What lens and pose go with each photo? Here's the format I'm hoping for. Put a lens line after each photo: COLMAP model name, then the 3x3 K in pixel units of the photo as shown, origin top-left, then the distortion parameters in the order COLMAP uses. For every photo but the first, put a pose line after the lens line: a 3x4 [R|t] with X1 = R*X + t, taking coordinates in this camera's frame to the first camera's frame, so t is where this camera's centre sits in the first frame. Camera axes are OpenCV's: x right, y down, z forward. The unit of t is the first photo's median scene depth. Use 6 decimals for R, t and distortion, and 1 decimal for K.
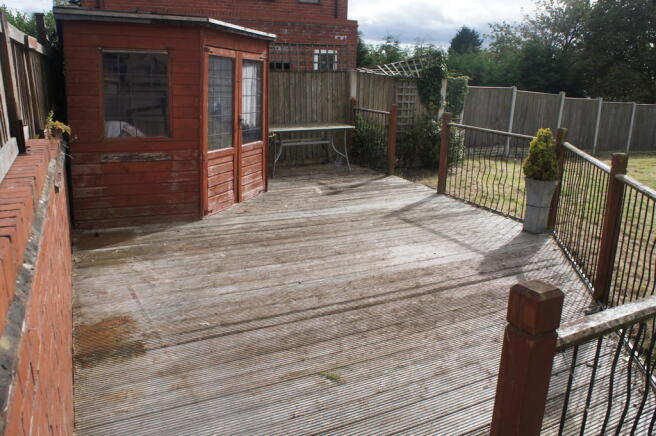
lens RADIAL K [[518.7, 0, 323.8], [0, 518.7, 214.1], [0, 0, 1]] dist [-0.169012, 0.108978]
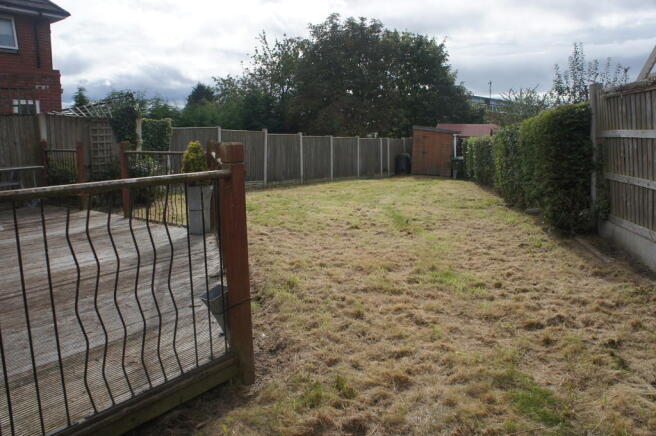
lens RADIAL K [[518.7, 0, 329.7], [0, 518.7, 213.3], [0, 0, 1]] dist [-0.169012, 0.108978]
pose [[0.881061, -0.102911, 0.461672, 0.088202], [0.153015, 0.985574, -0.072322, 0.069782], [-0.447569, 0.134363, 0.884097, -0.085148]]
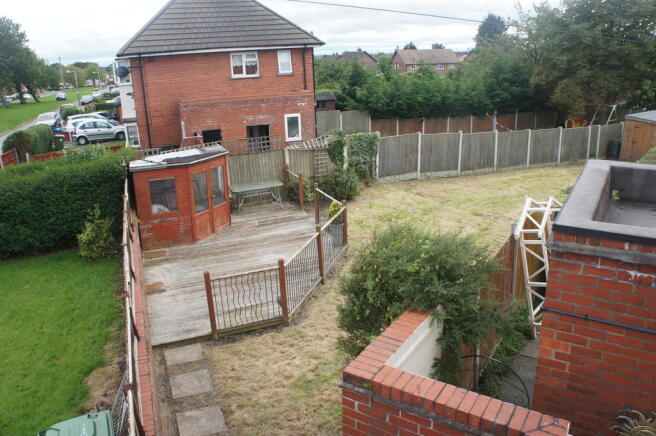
lens RADIAL K [[518.7, 0, 326.5], [0, 518.7, 213.9], [0, 0, 1]] dist [-0.169012, 0.108978]
pose [[0.995029, -0.035244, -0.093138, 0.348962], [0.038254, 0.998795, 0.030732, -0.103975], [0.091942, -0.034142, 0.995179, -0.757248]]
